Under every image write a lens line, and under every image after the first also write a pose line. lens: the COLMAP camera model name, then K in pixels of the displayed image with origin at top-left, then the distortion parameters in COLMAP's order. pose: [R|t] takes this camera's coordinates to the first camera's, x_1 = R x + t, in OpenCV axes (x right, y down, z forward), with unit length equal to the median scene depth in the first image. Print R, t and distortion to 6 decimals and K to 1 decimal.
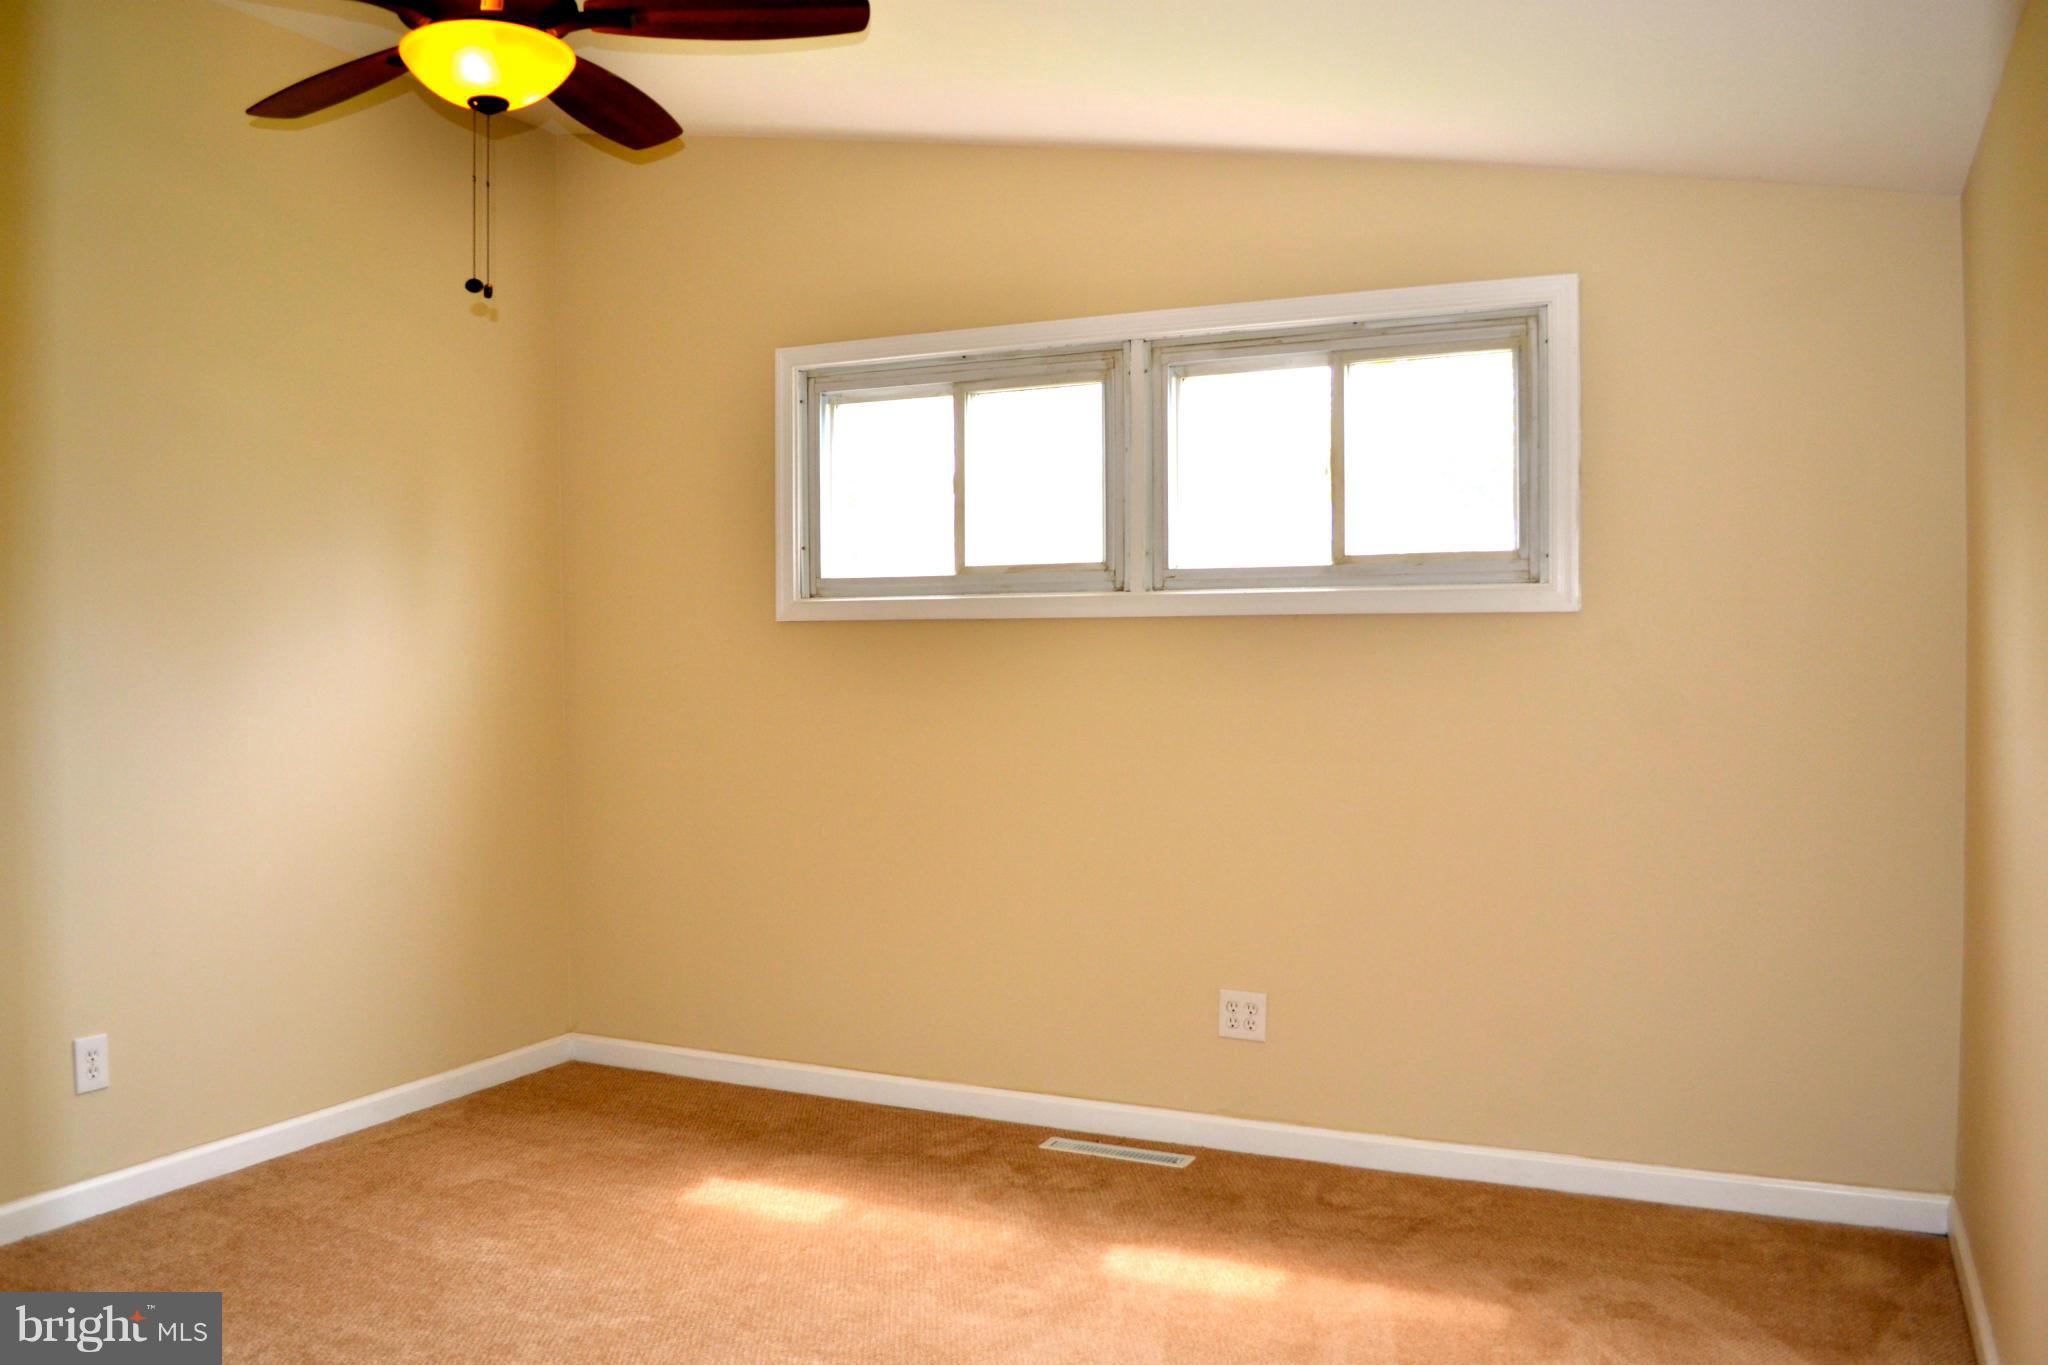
lens RADIAL K [[1685.1, 0, 1024.0], [0, 1685.1, 682.5], [0, 0, 1]] dist [-0.071669, -0.005875]
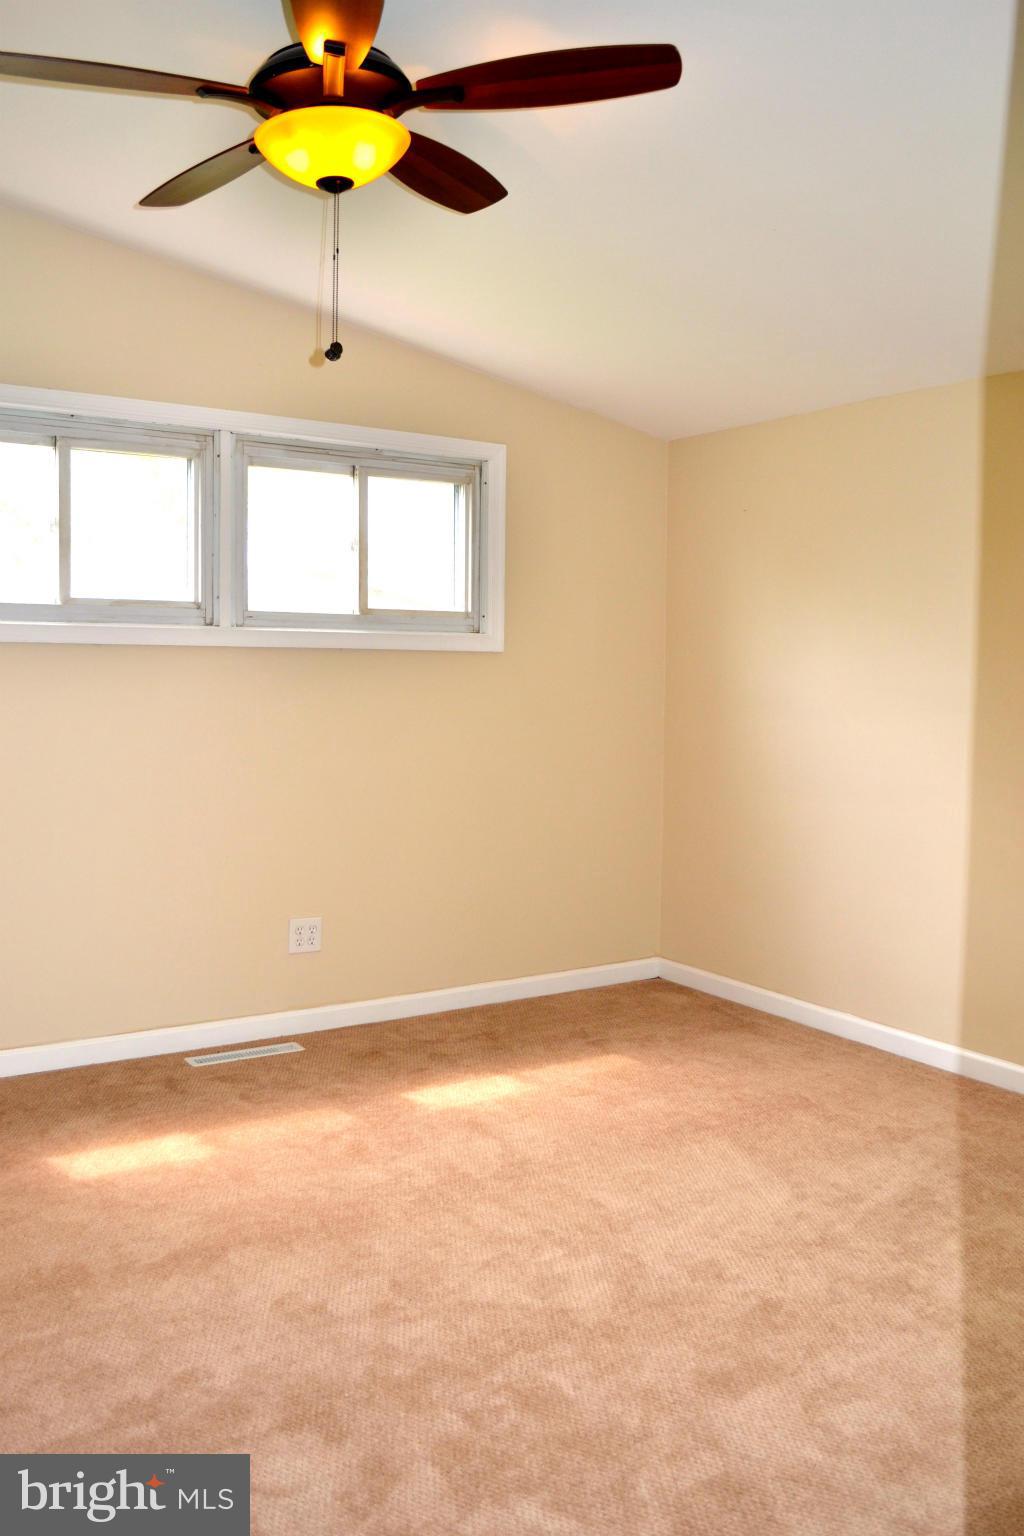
lens RADIAL K [[1263.8, 0, 455.9], [0, 1263.8, 761.9], [0, 0, 1]] dist [-0.071669, -0.005875]
pose [[0.528454, -0.048486, 0.847576, -0.686304], [0.006200, 0.998562, 0.053258, -0.000576], [-0.848939, -0.022889, 0.527995, 0.345028]]
